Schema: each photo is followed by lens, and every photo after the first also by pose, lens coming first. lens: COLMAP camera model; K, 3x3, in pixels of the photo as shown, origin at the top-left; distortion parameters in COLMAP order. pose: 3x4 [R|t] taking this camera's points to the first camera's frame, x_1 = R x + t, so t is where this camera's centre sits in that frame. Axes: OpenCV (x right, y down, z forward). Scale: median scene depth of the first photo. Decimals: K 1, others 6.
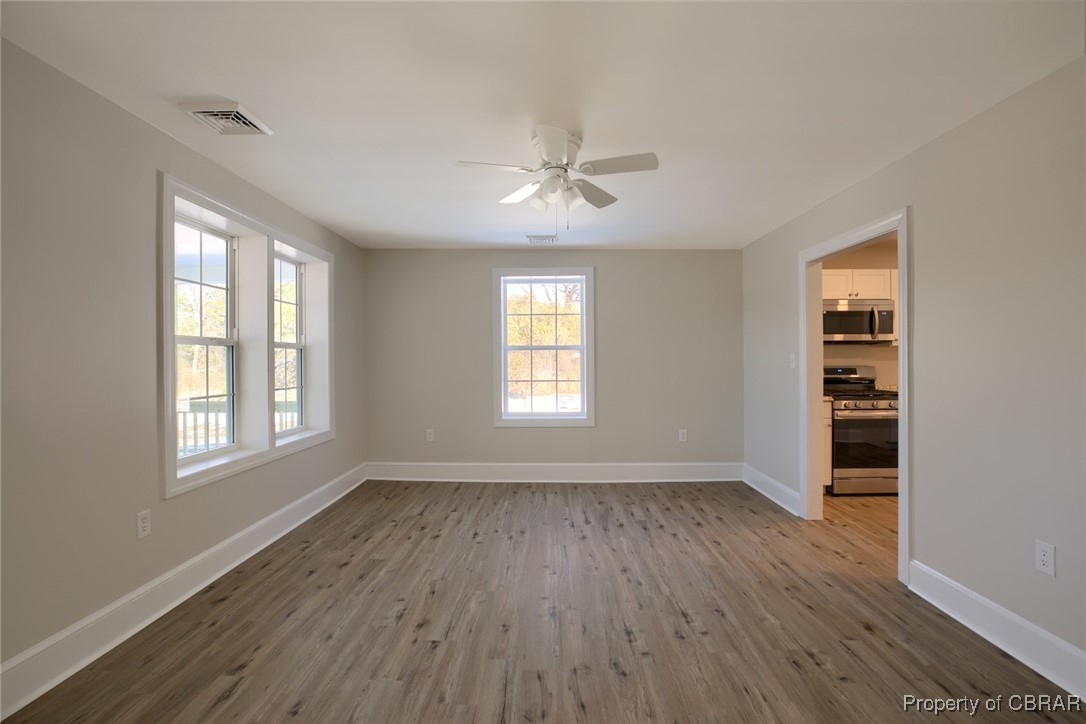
lens RADIAL K [[496.9, 0, 541.5], [0, 496.9, 360.7], [0, 0, 1]] dist [-0.045931, 0.013773]
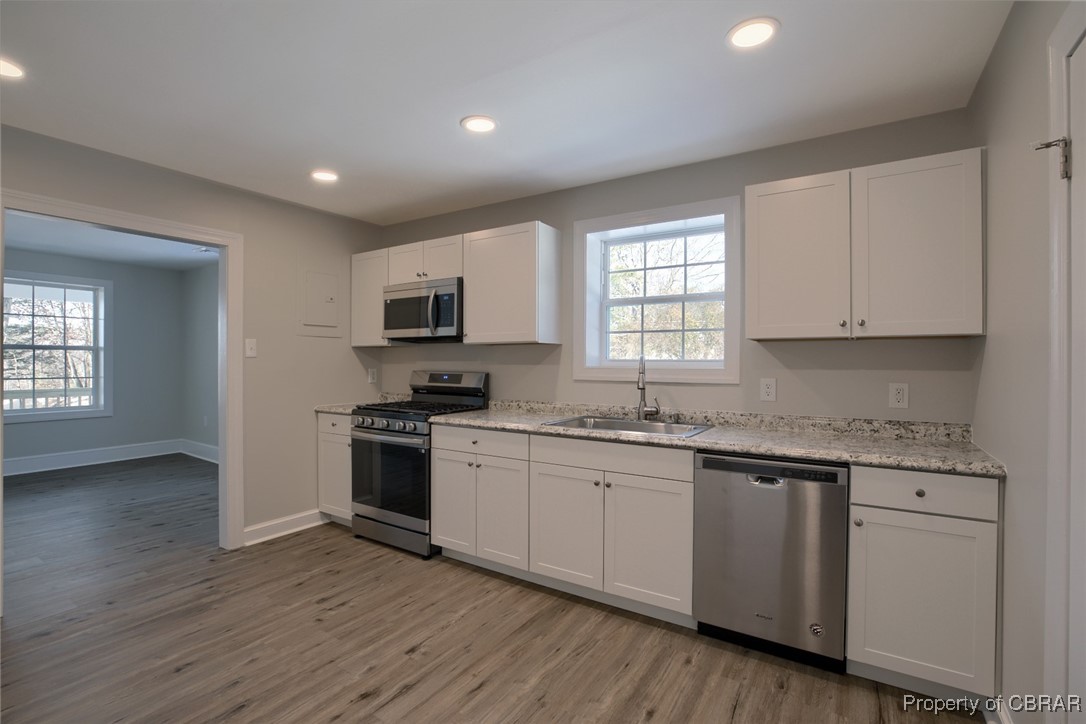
lens RADIAL K [[496.9, 0, 541.5], [0, 496.9, 360.7], [0, 0, 1]] dist [-0.045931, 0.013773]
pose [[0.853784, 0.010796, -0.520516, 1.523630], [-0.005688, 0.999919, 0.011410, -0.018661], [0.520597, -0.006782, 0.853776, 0.576974]]
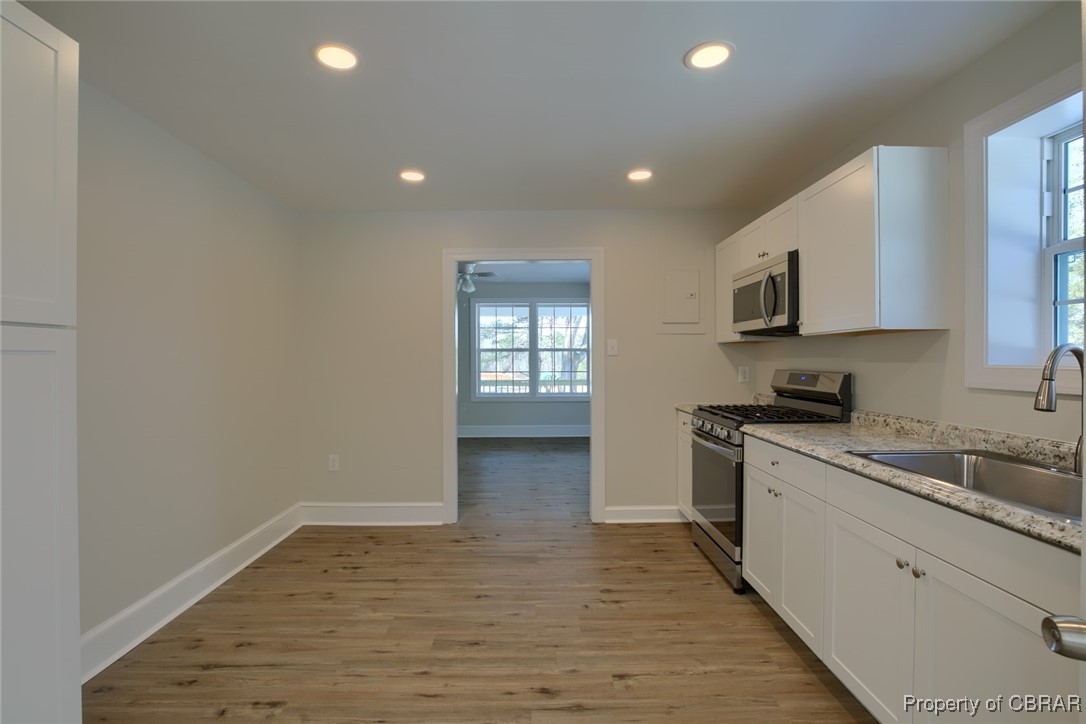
lens RADIAL K [[496.9, 0, 541.5], [0, 496.9, 360.7], [0, 0, 1]] dist [-0.045931, 0.013773]
pose [[0.030442, 0.012820, -0.999454, 1.616360], [0.015832, 0.999786, 0.013306, -0.017641], [0.999411, -0.016228, 0.030233, 0.896849]]
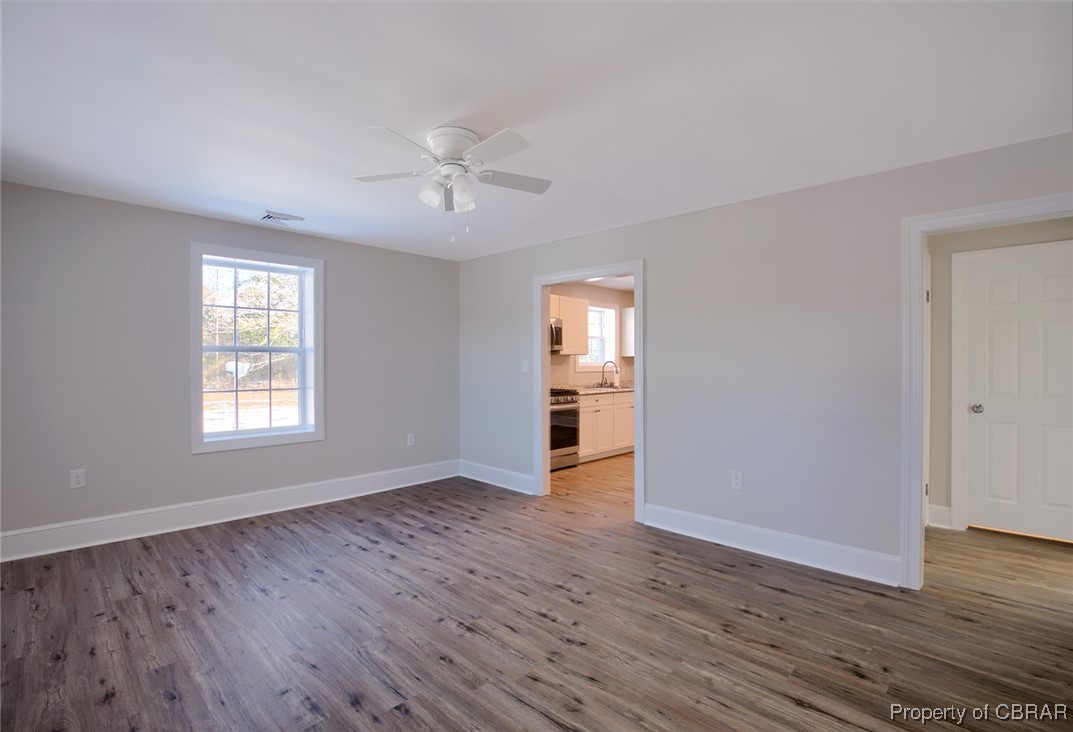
lens RADIAL K [[503.2, 0, 539.2], [0, 503.2, 364.8], [0, 0, 1]] dist [-0.043495, 0.012142]
pose [[0.680829, 0.002452, 0.732438, -0.392130], [-0.002356, 0.999997, -0.001158, -0.001865], [-0.732438, -0.000938, 0.680833, 0.152943]]
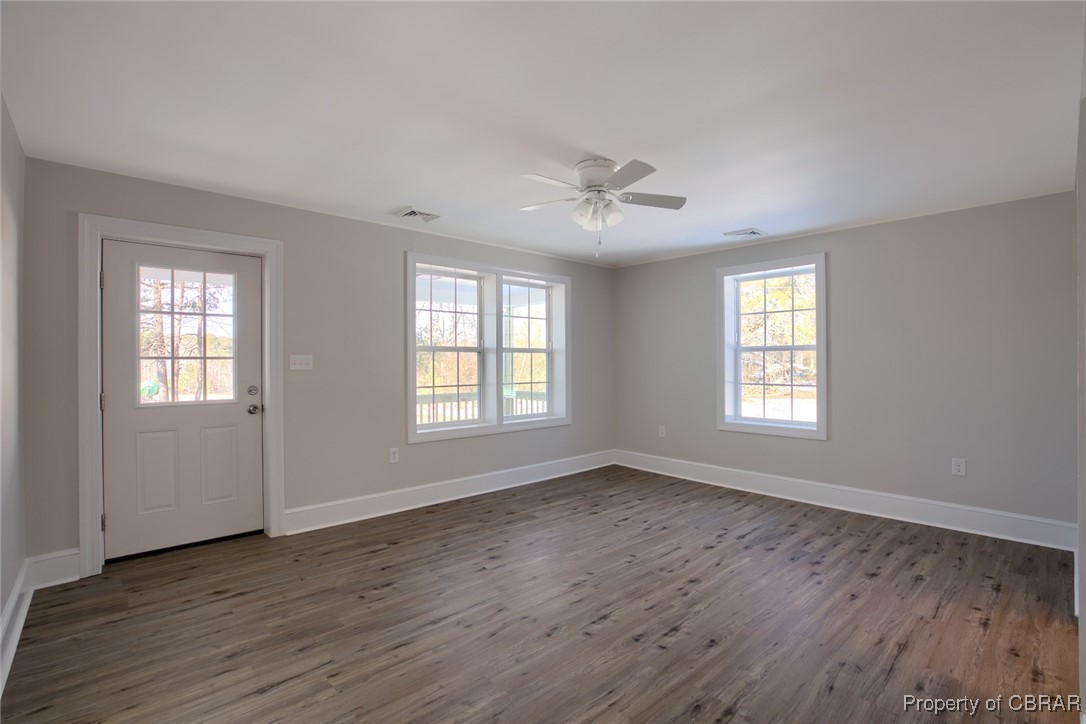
lens RADIAL K [[496.9, 0, 541.5], [0, 496.9, 360.7], [0, 0, 1]] dist [-0.045931, 0.013773]
pose [[0.685498, 0.001025, -0.728074, 0.526128], [-0.001148, 0.999999, 0.000327, -0.004178], [0.728074, 0.000612, 0.685498, 0.100228]]
